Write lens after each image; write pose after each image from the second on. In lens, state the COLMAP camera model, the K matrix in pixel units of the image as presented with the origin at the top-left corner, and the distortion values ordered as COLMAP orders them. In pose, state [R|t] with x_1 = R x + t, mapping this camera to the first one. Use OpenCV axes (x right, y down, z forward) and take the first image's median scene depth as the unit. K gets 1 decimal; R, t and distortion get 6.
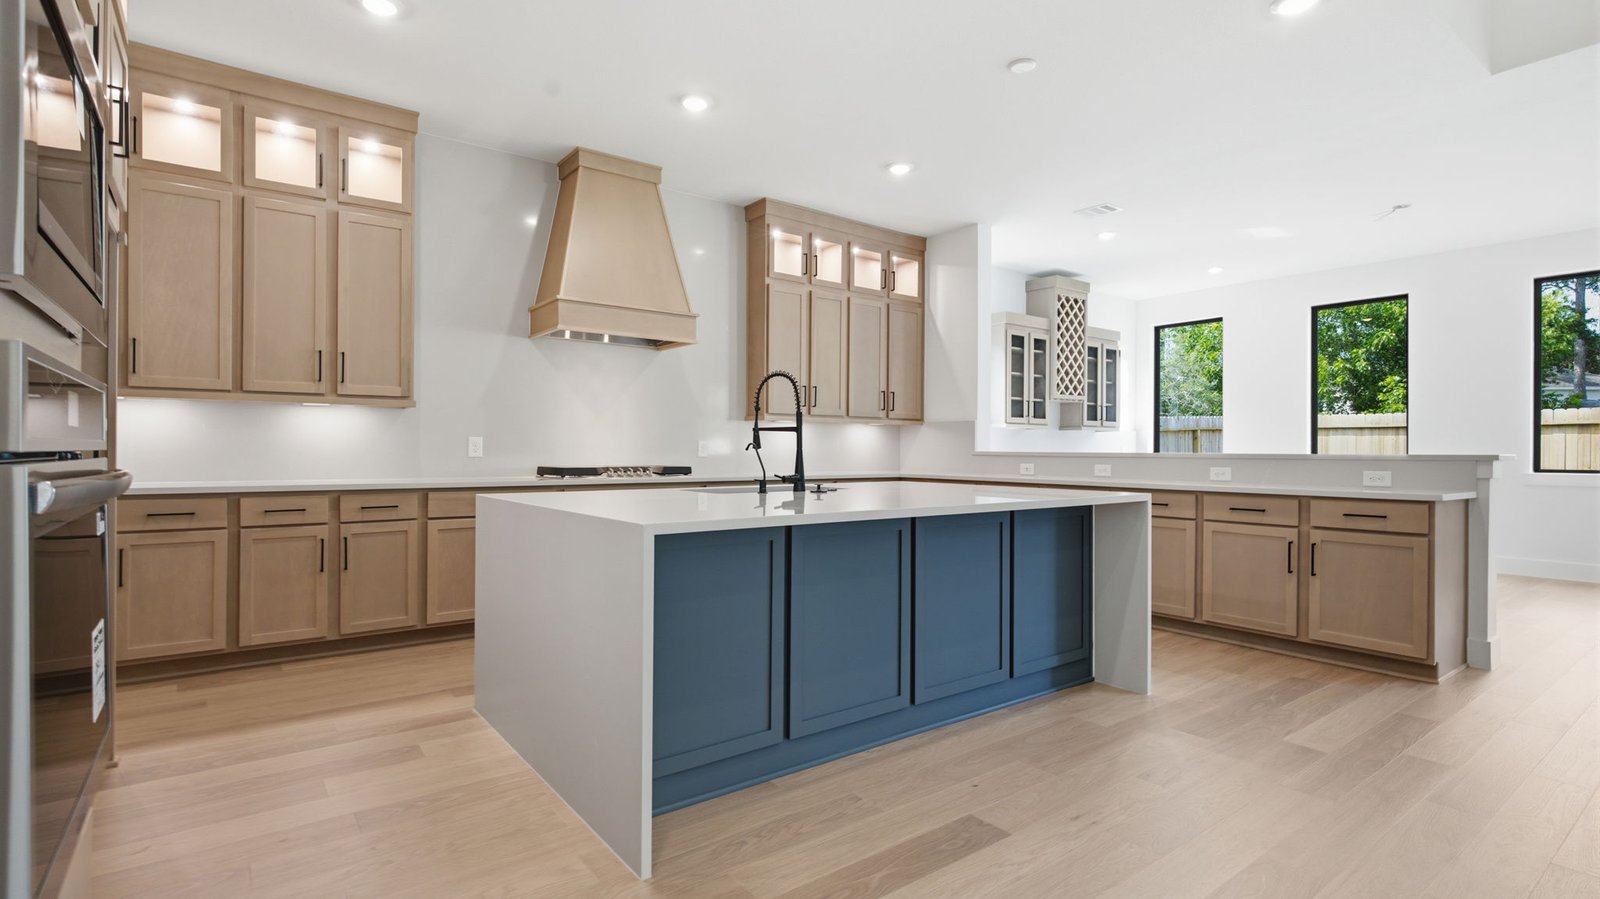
lens RADIAL K [[757.6, 0, 810.0], [0, 757.6, 447.2], [0, 0, 1]] dist [0.013559, 0.001476]
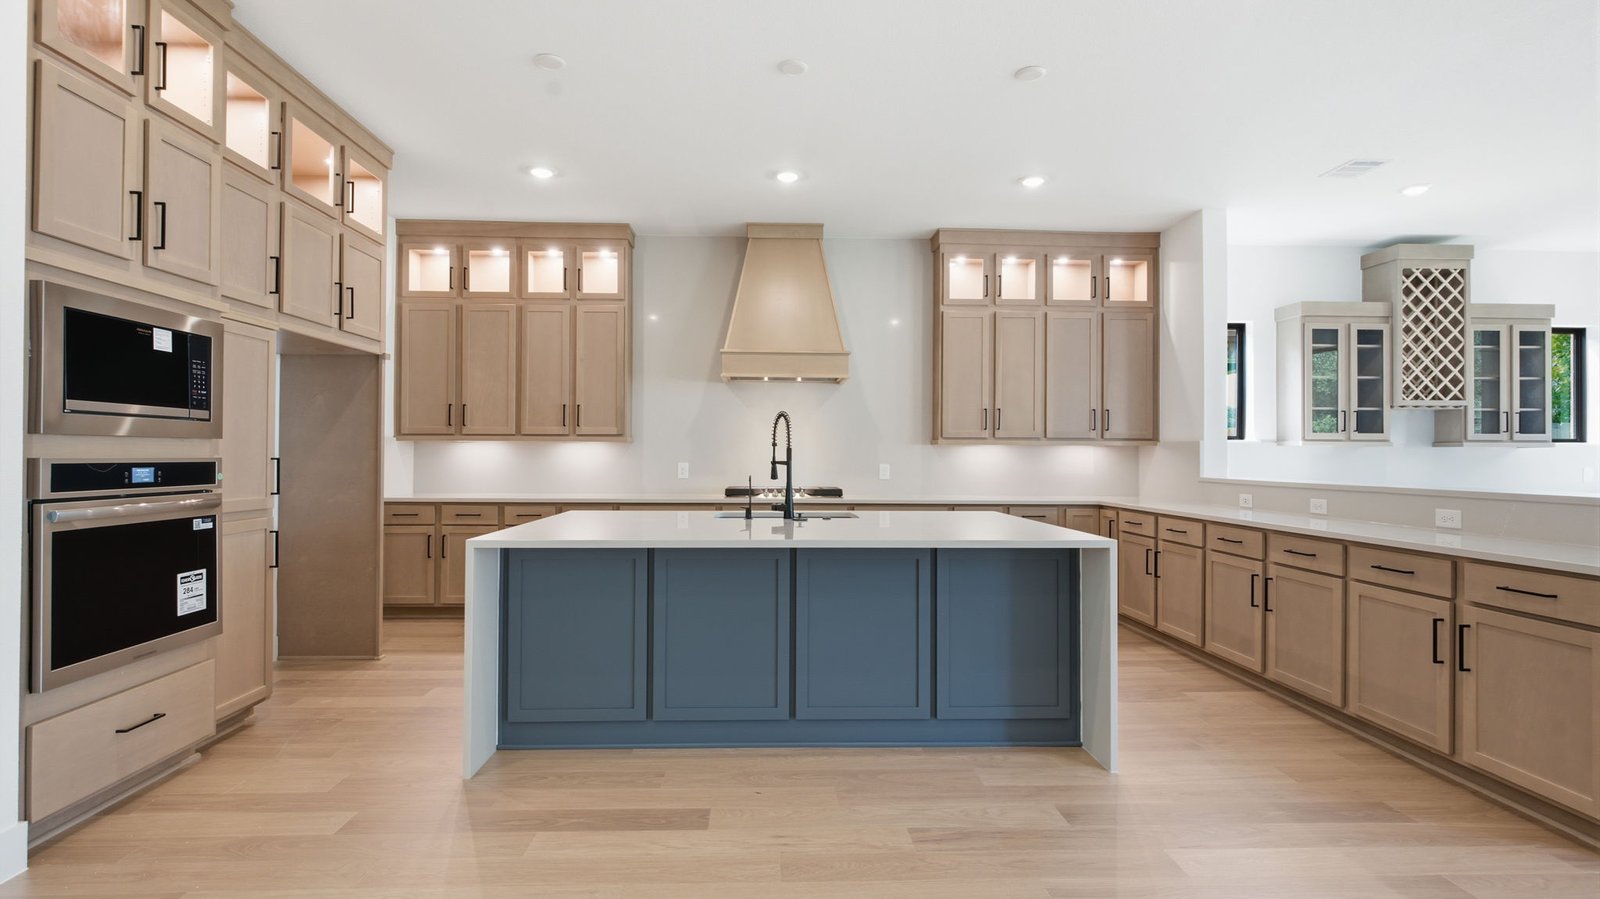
lens RADIAL K [[757.6, 0, 785.3], [0, 757.6, 448.7], [0, 0, 1]] dist [0.013559, 0.001476]
pose [[0.824064, -0.007343, -0.566448, 0.345655], [-0.000211, 0.999912, -0.013269, -0.016655], [0.566496, 0.011054, 0.823990, 0.039619]]
